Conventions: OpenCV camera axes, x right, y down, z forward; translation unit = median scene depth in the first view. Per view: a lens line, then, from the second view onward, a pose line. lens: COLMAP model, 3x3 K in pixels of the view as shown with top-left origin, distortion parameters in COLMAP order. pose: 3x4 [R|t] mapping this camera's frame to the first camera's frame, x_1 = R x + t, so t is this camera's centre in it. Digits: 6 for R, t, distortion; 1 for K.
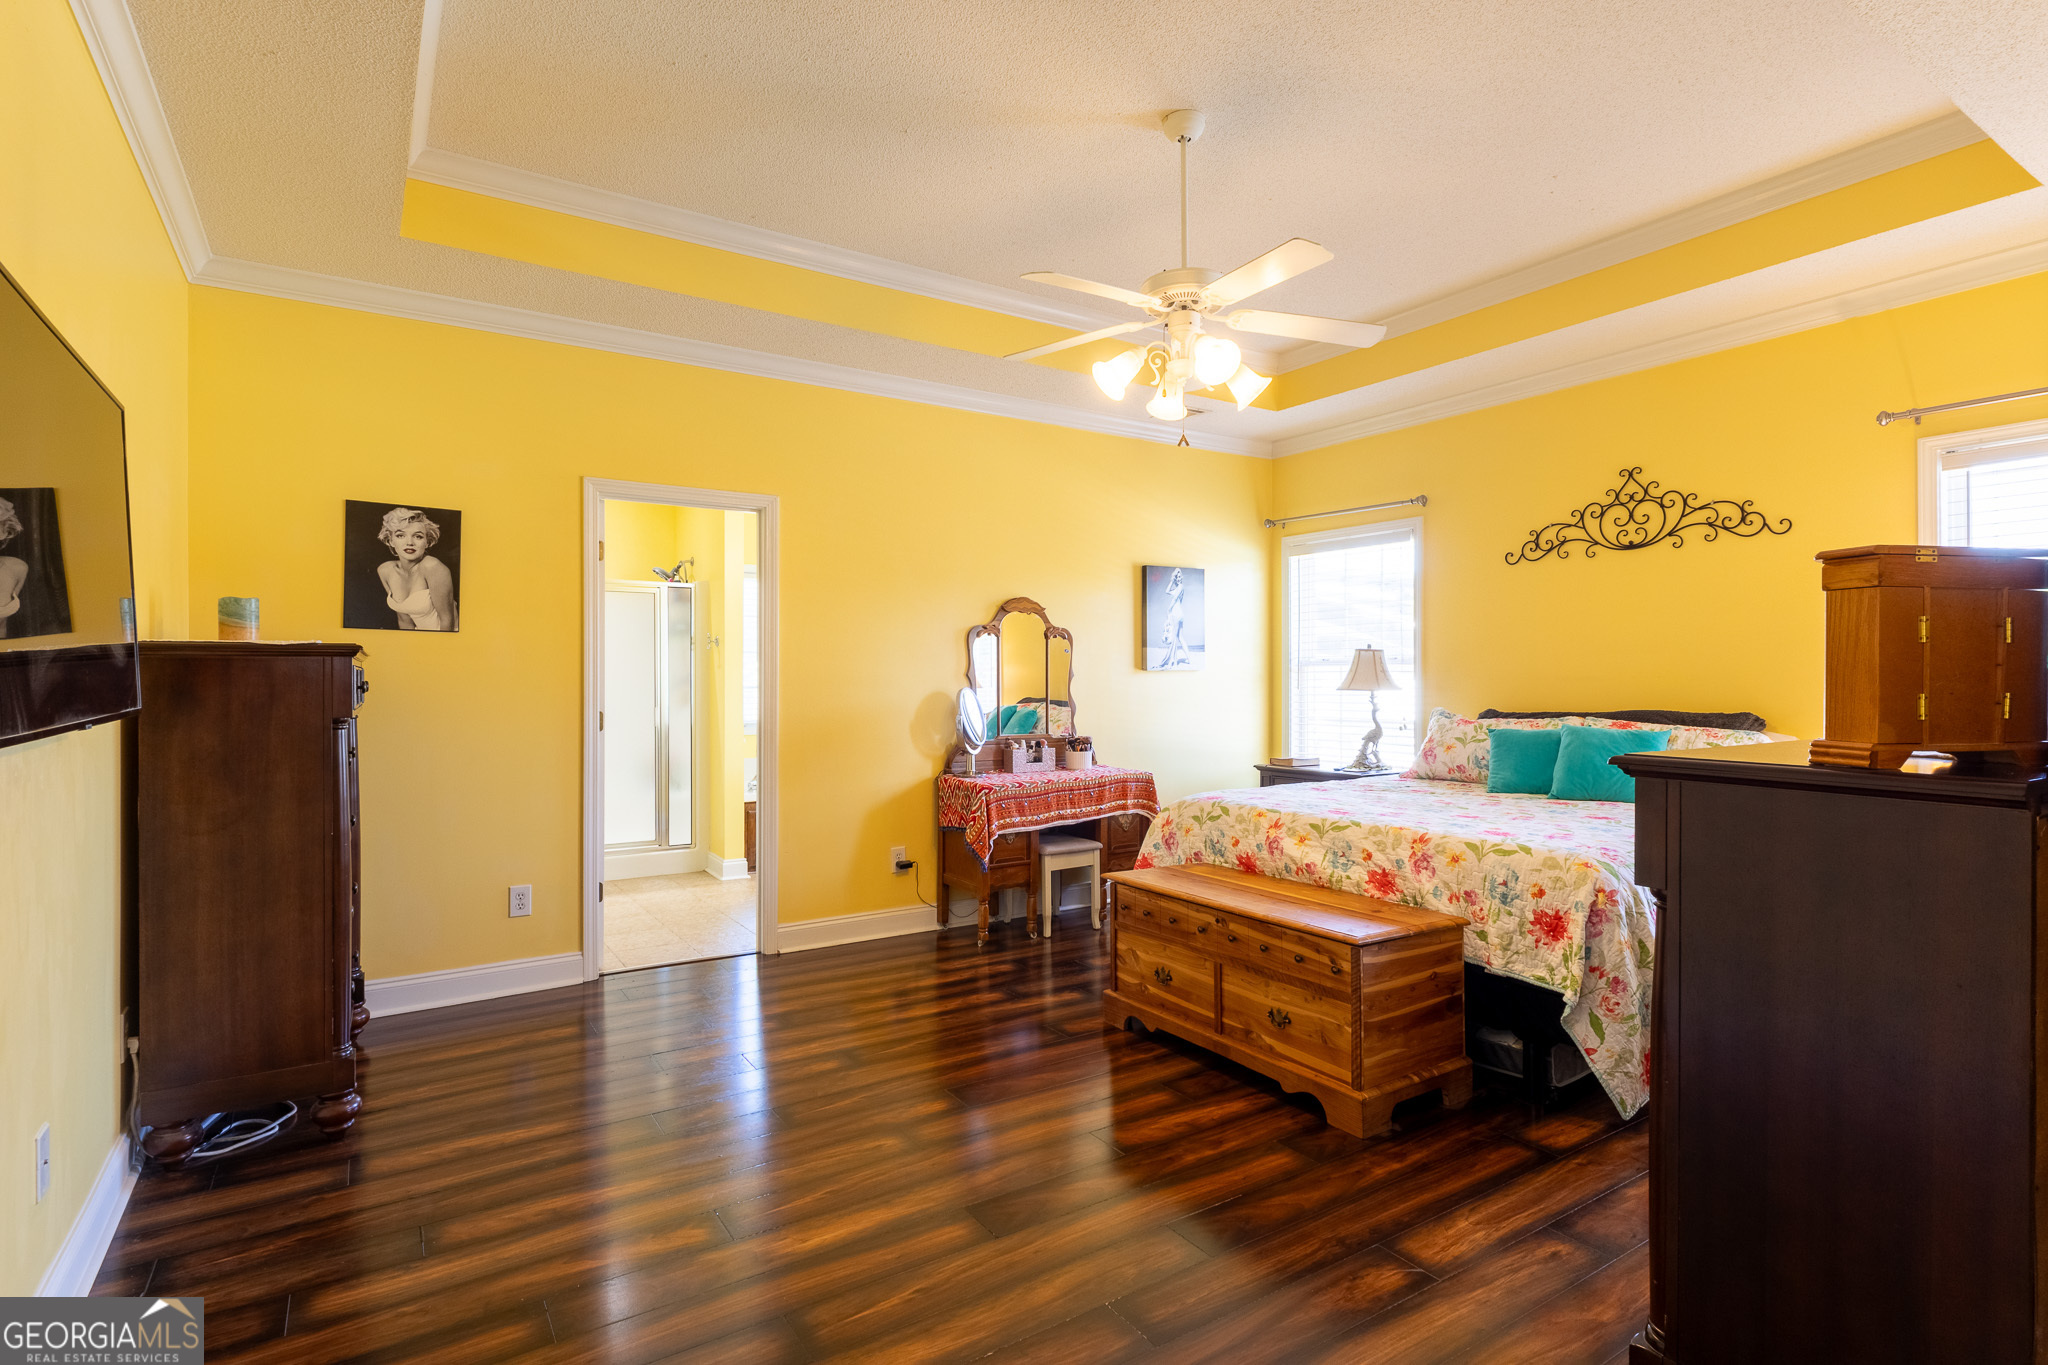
lens RADIAL K [[1016.0, 0, 1022.9], [0, 1016.0, 684.7], [0, 0, 1]] dist [0.003174, -0.003688]
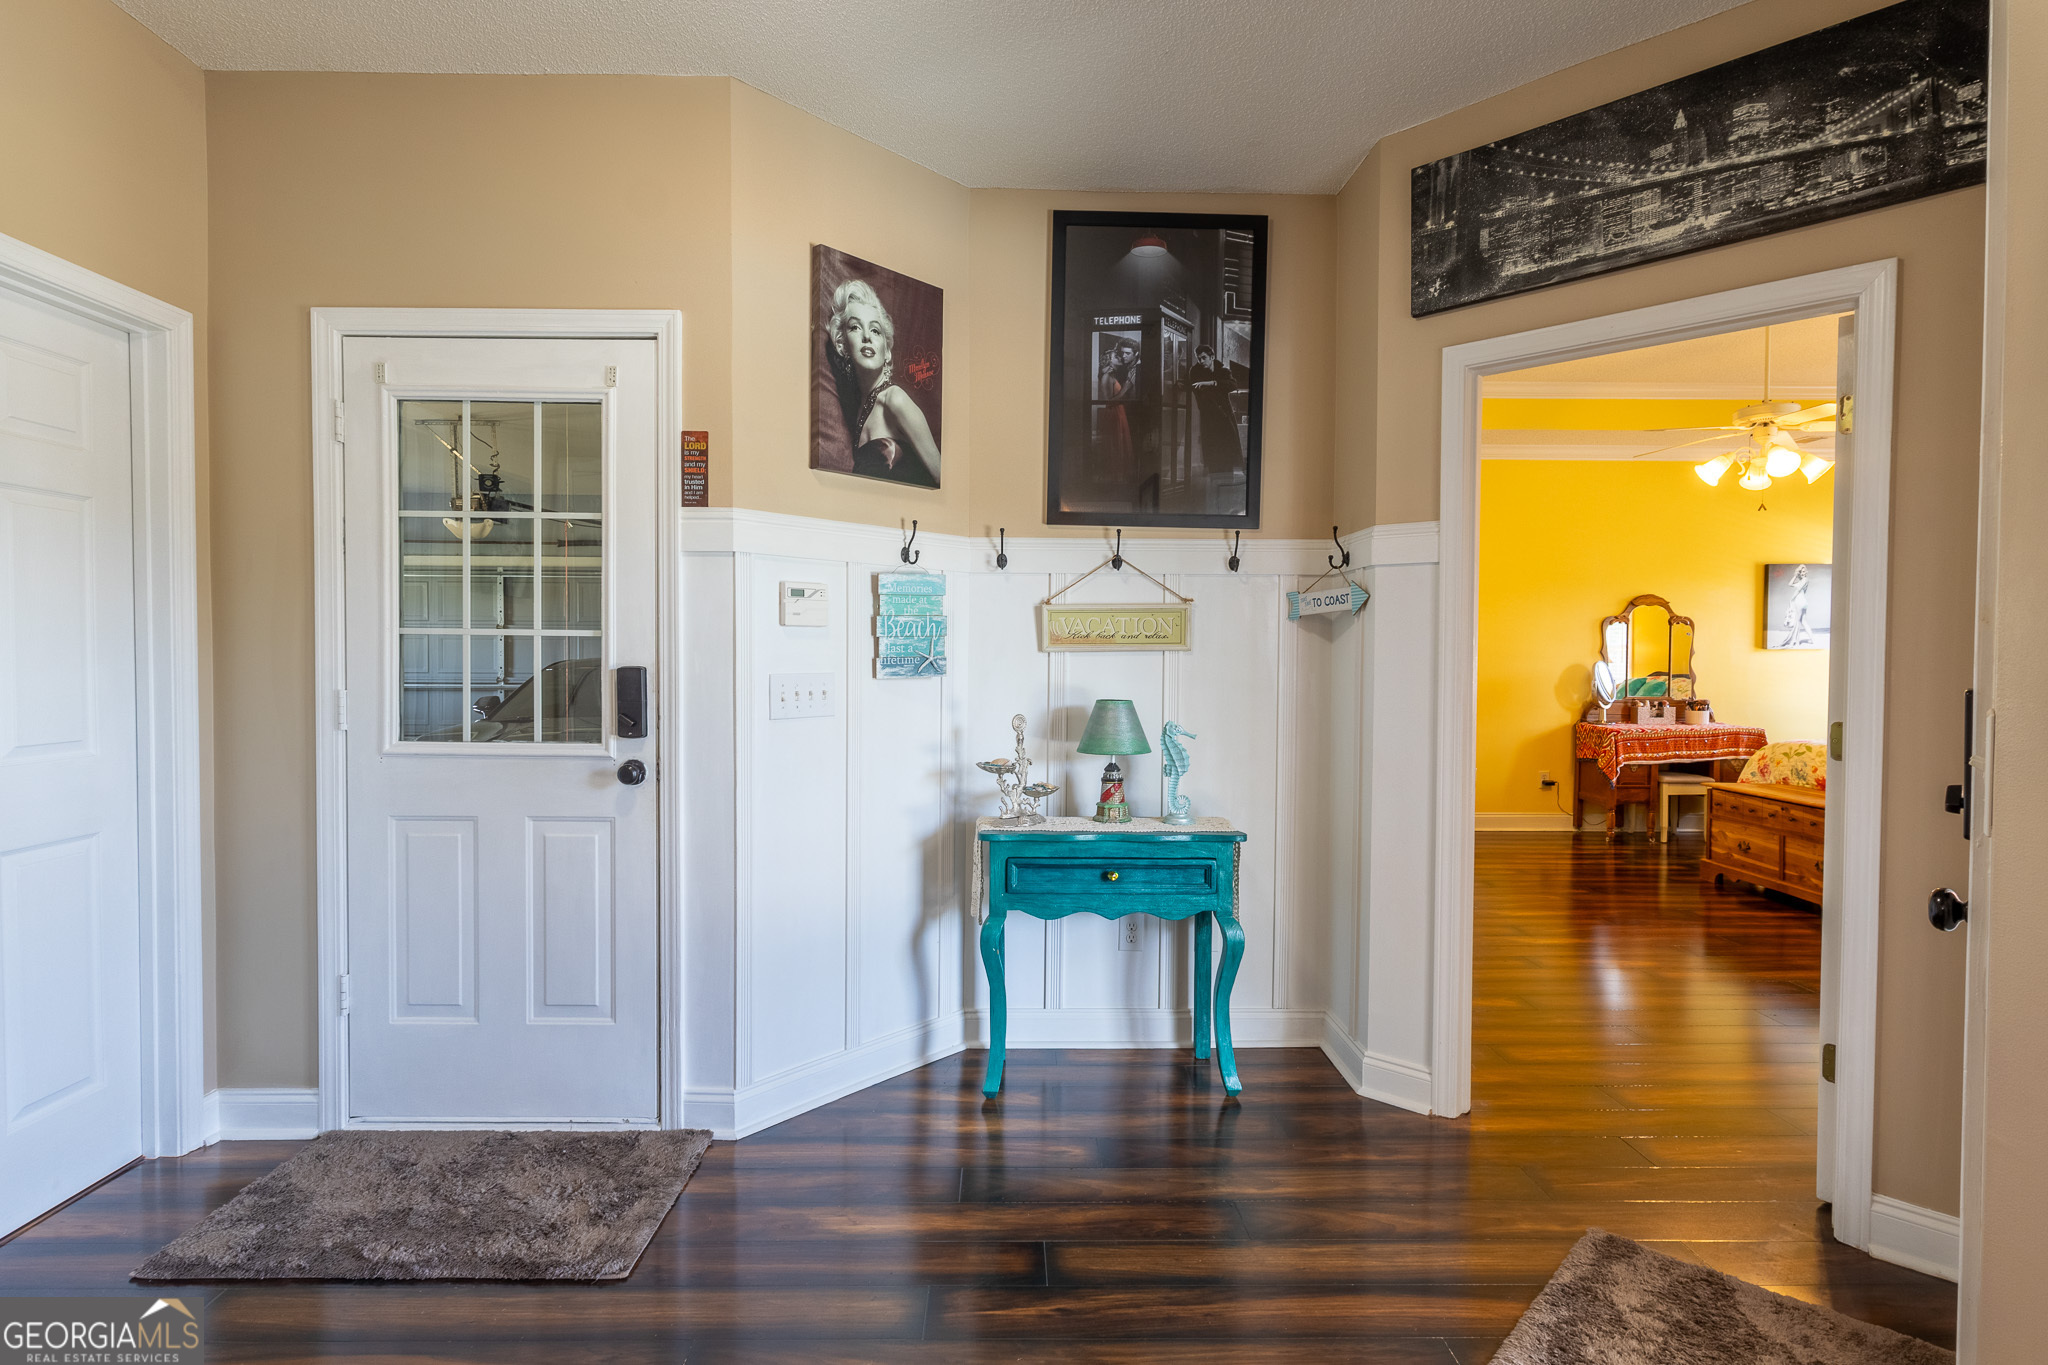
lens RADIAL K [[1016.0, 0, 1023.9], [0, 1016.0, 680.4], [0, 0, 1]] dist [0.003174, -0.003688]
pose [[0.845236, 0.021108, -0.533976, 0.021612], [-0.009990, 0.999669, 0.023704, 0.004287], [0.534299, -0.014701, 0.845167, -0.608412]]
